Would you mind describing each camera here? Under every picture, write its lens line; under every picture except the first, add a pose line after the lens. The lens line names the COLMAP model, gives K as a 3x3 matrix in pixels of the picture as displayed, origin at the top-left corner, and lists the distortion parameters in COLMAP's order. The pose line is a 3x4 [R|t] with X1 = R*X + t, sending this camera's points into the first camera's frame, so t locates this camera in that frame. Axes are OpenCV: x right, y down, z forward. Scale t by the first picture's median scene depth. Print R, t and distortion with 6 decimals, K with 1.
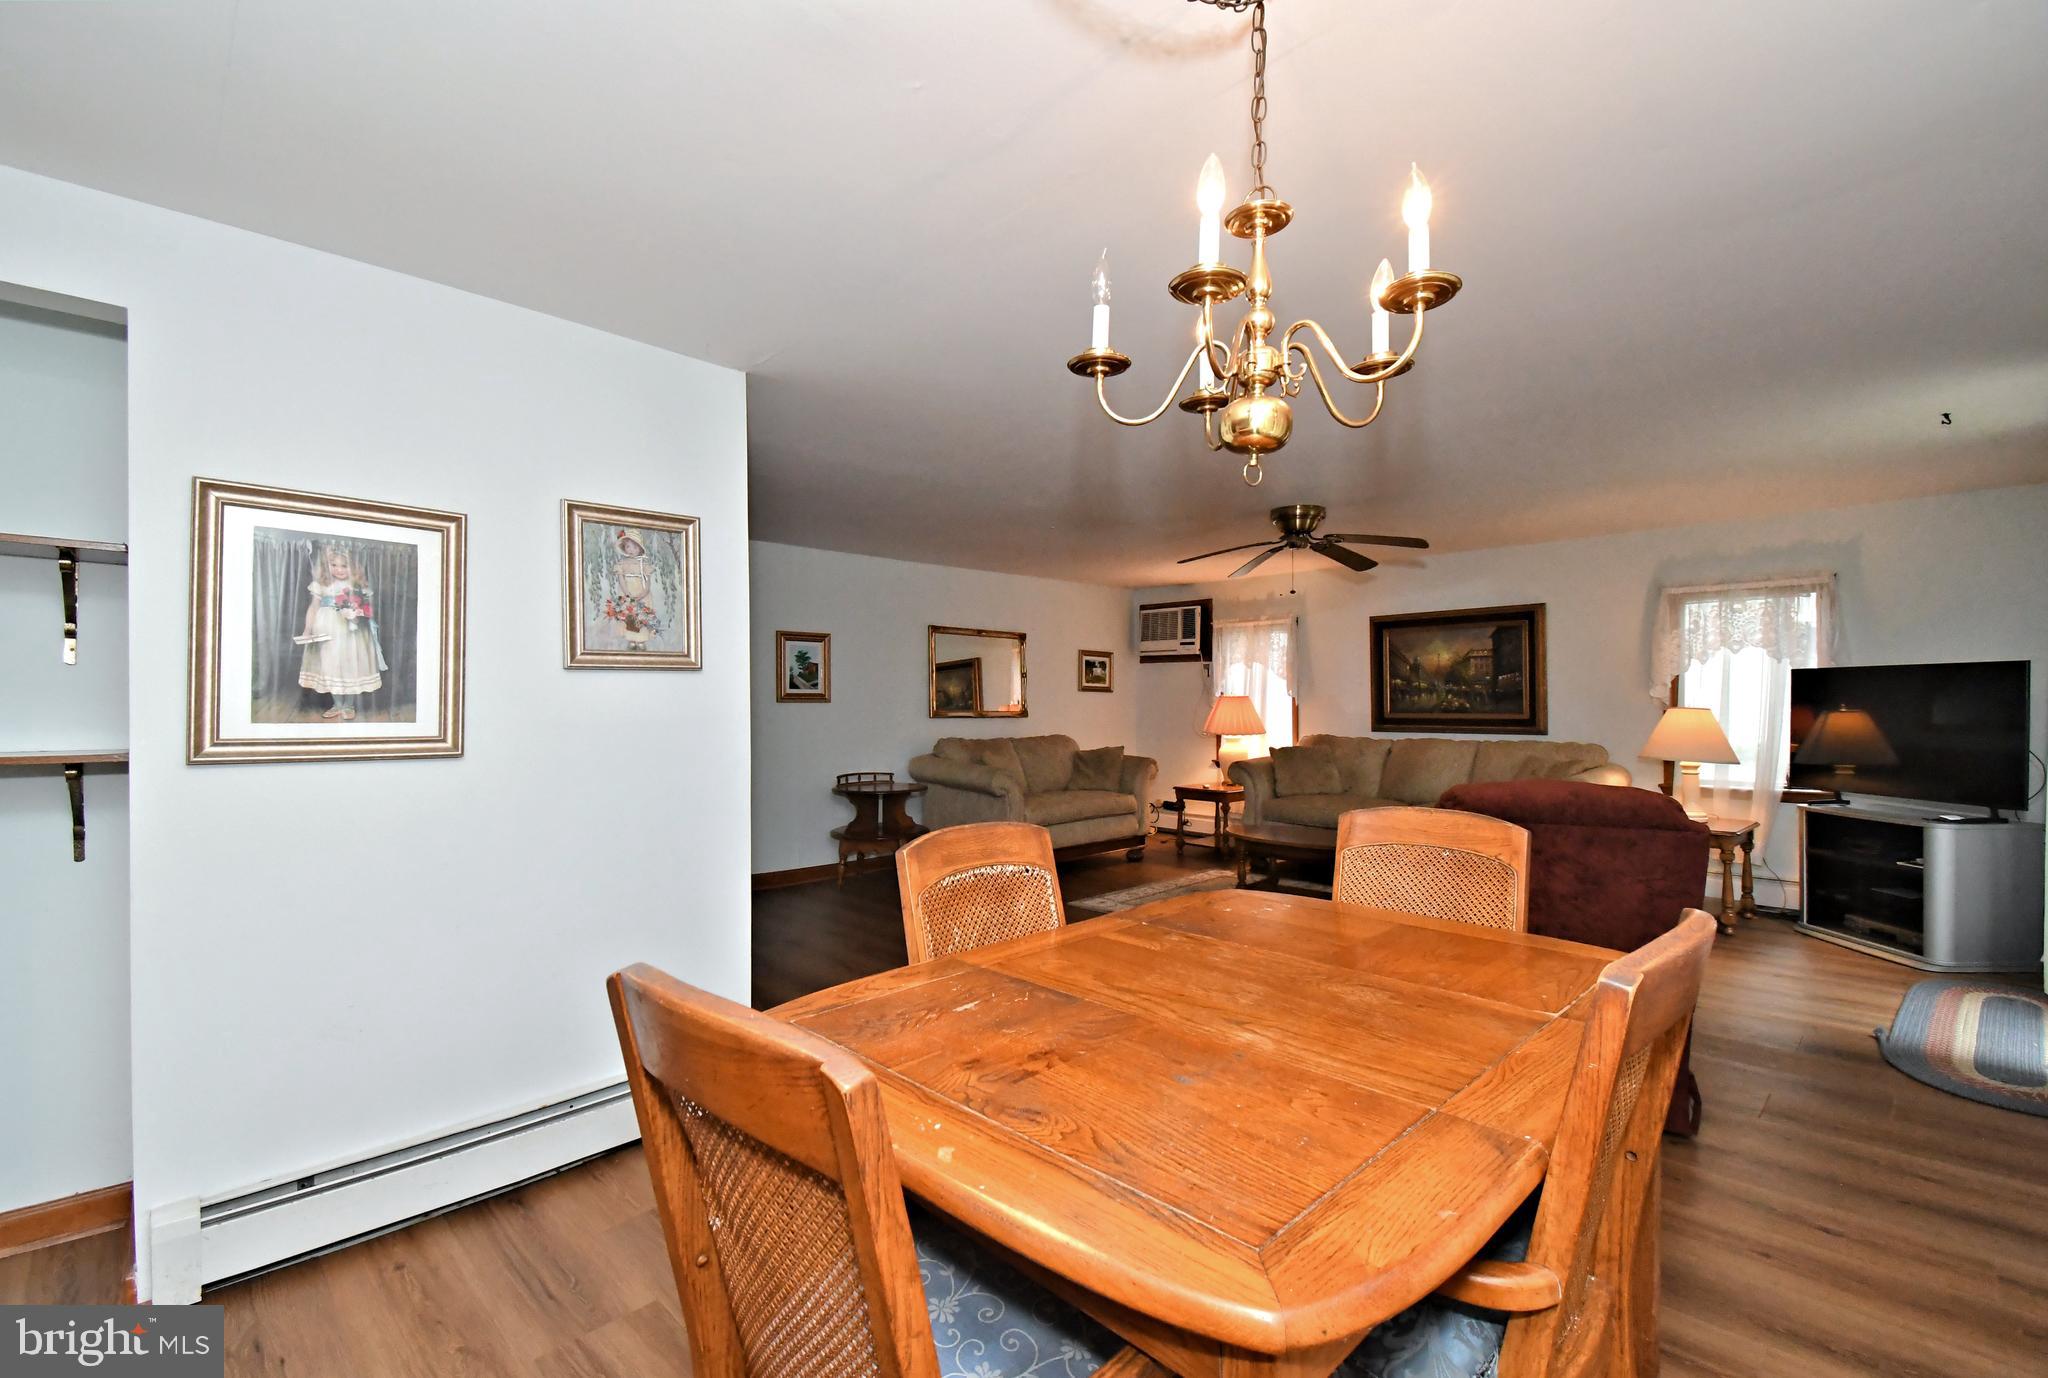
lens RADIAL K [[880.6, 0, 1018.3], [0, 880.6, 717.8], [0, 0, 1]] dist [0.016011, -0.000159]
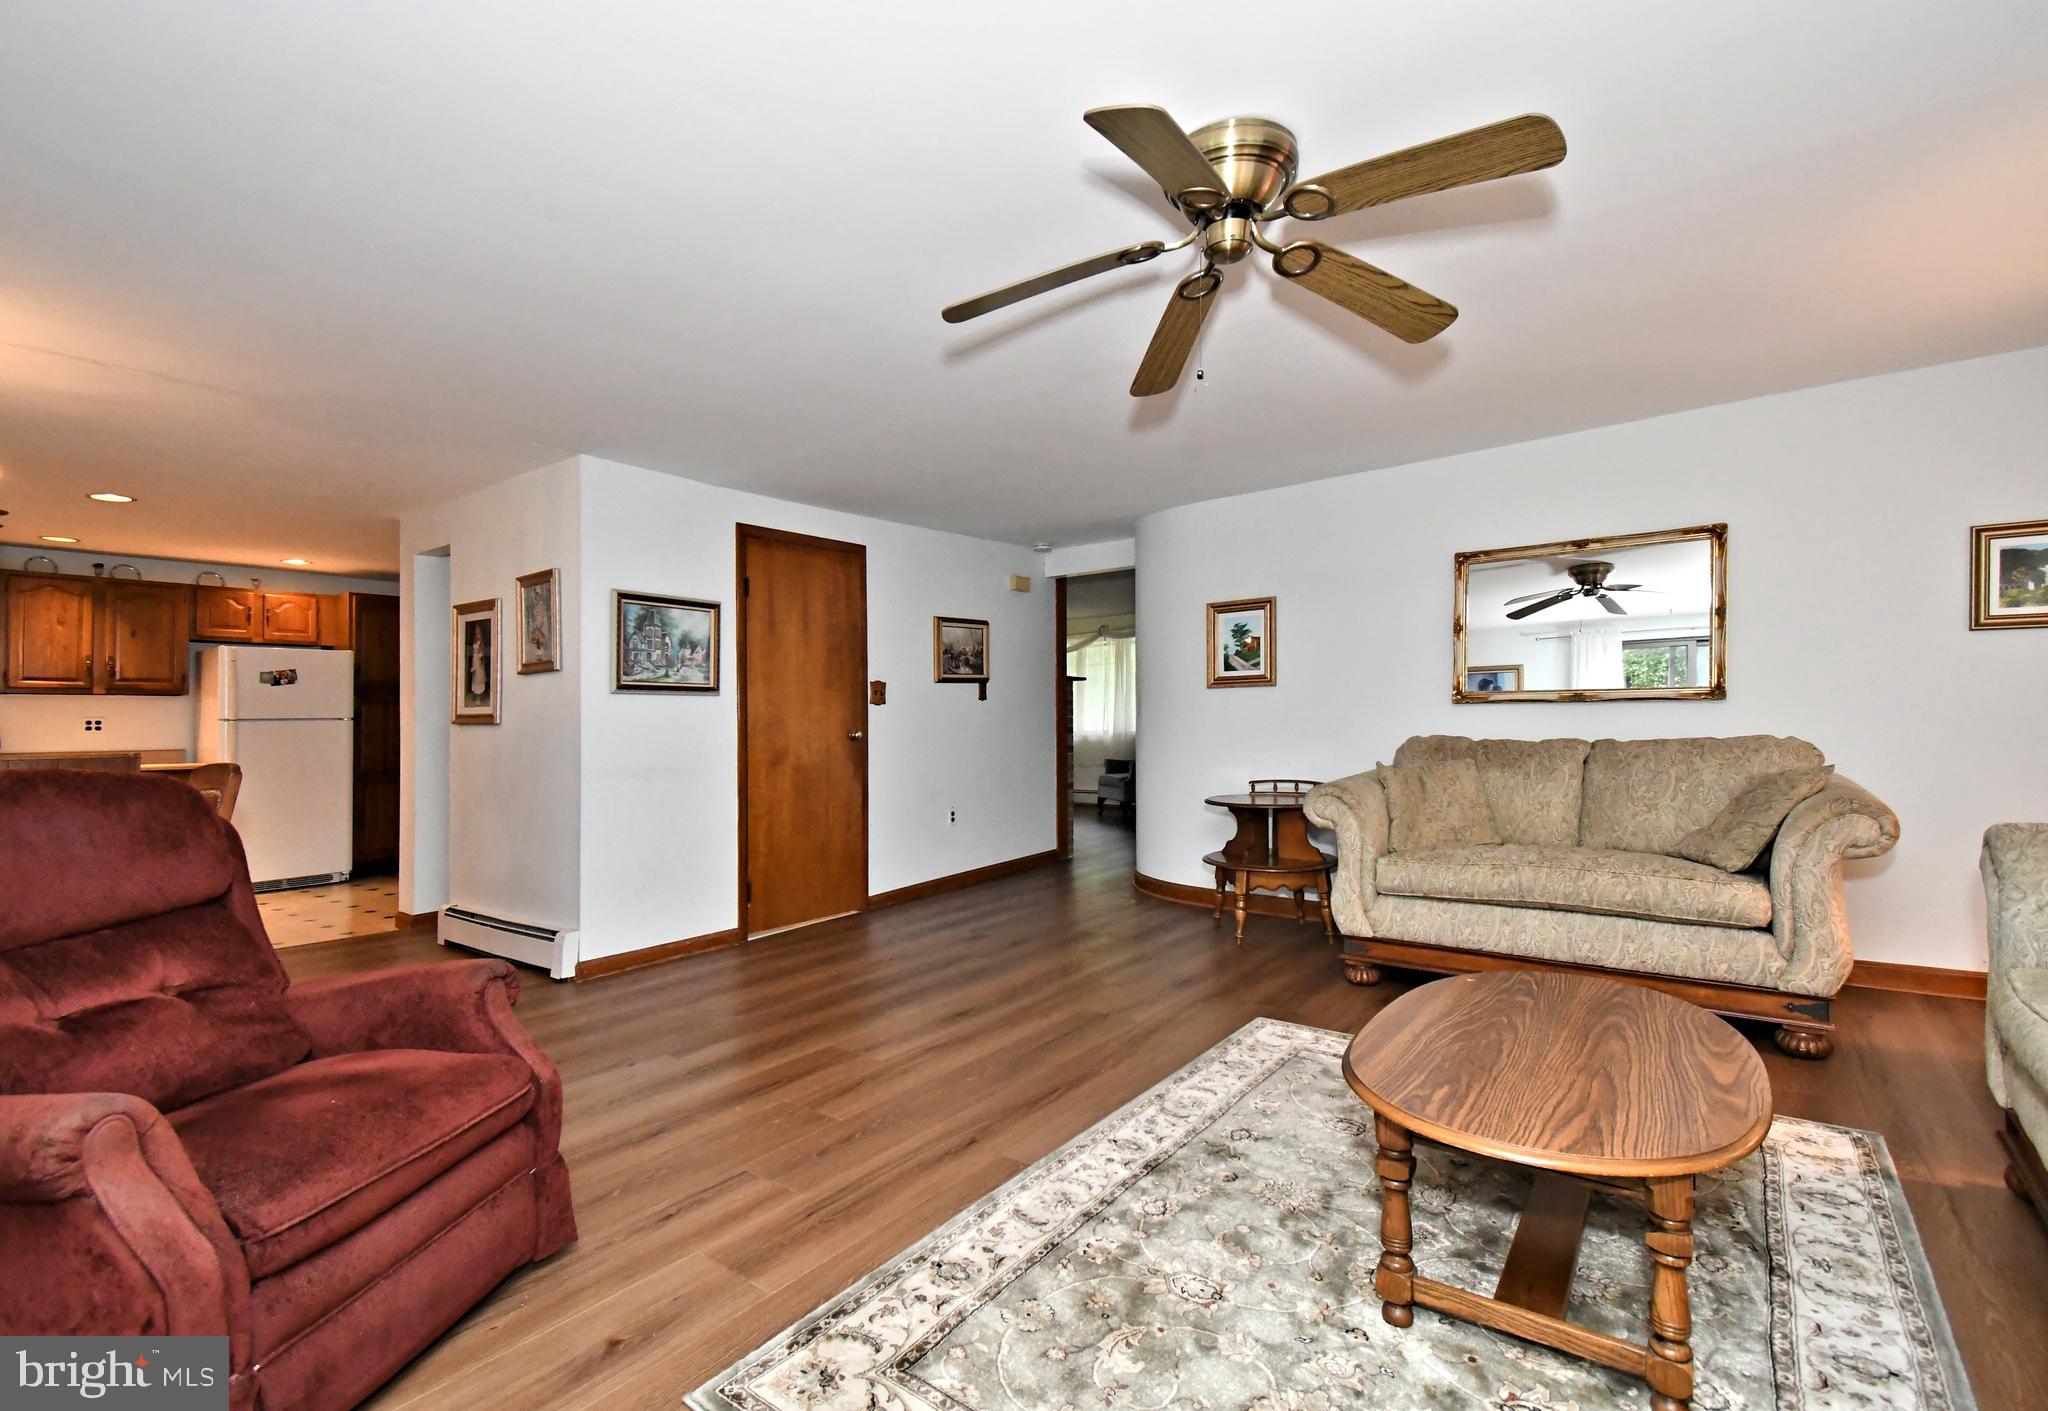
lens RADIAL K [[927.7, 0, 1001.0], [0, 927.7, 718.6], [0, 0, 1]] dist [0.039296, -0.026950]
pose [[0.142468, -0.003988, -0.989791, 0.707581], [0.000332, 0.999992, -0.003981, 0.018203], [0.989799, 0.000239, 0.142468, 0.827020]]
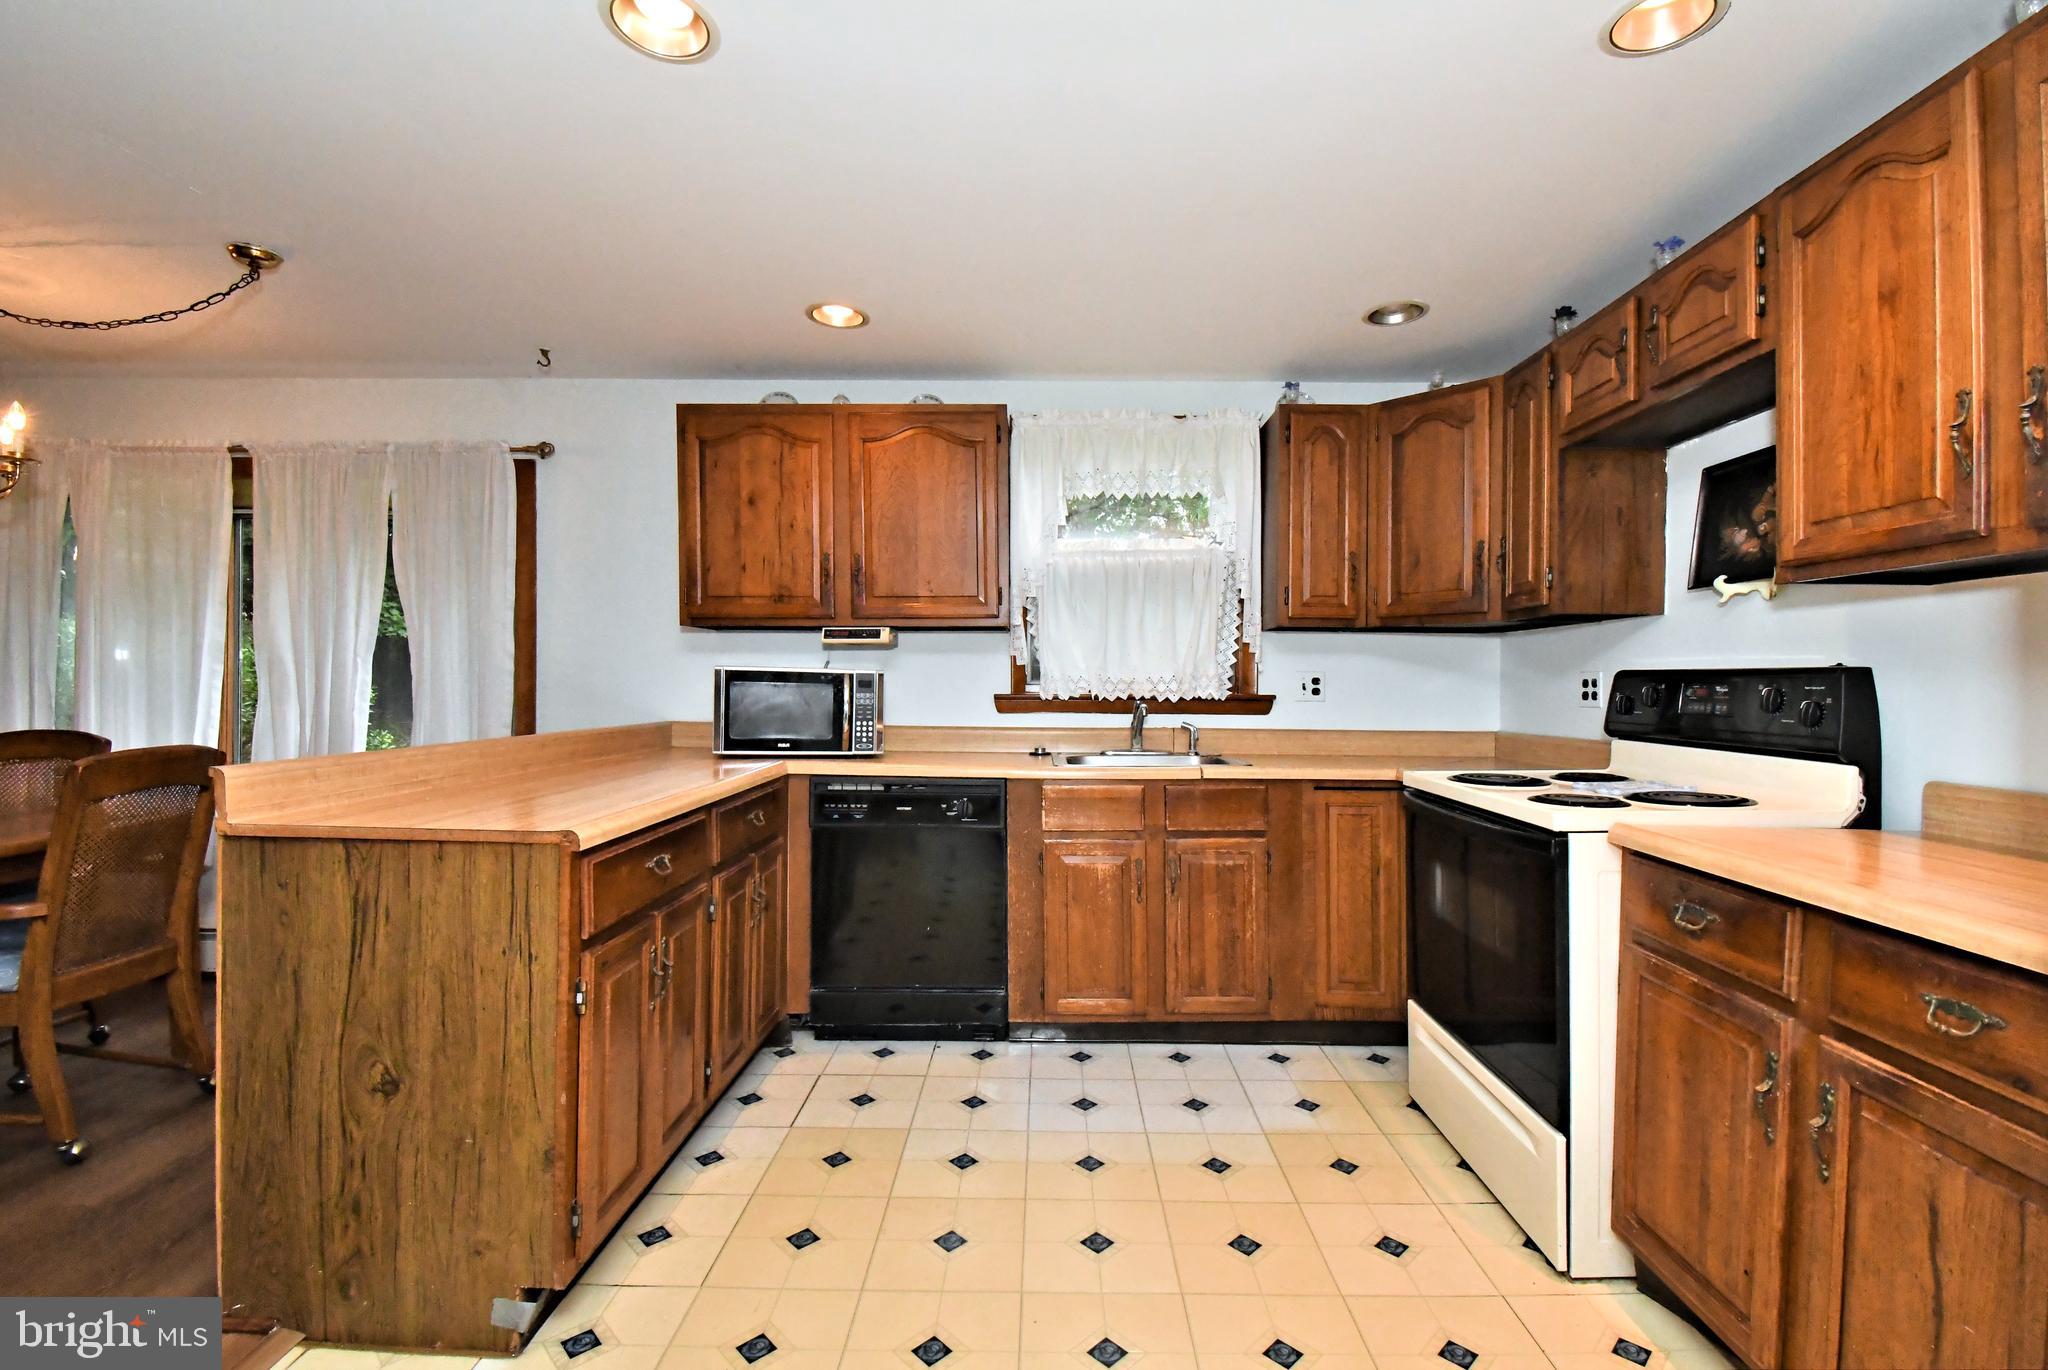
lens RADIAL K [[893.6, 0, 1026.7], [0, 893.6, 691.1], [0, 0, 1]] dist [0.000541, -0.006375]
pose [[-0.711085, -0.010735, 0.703024, -0.709242], [0.002713, 0.999834, 0.018012, 0.014863], [-0.703101, 0.014715, -0.710938, 0.189548]]
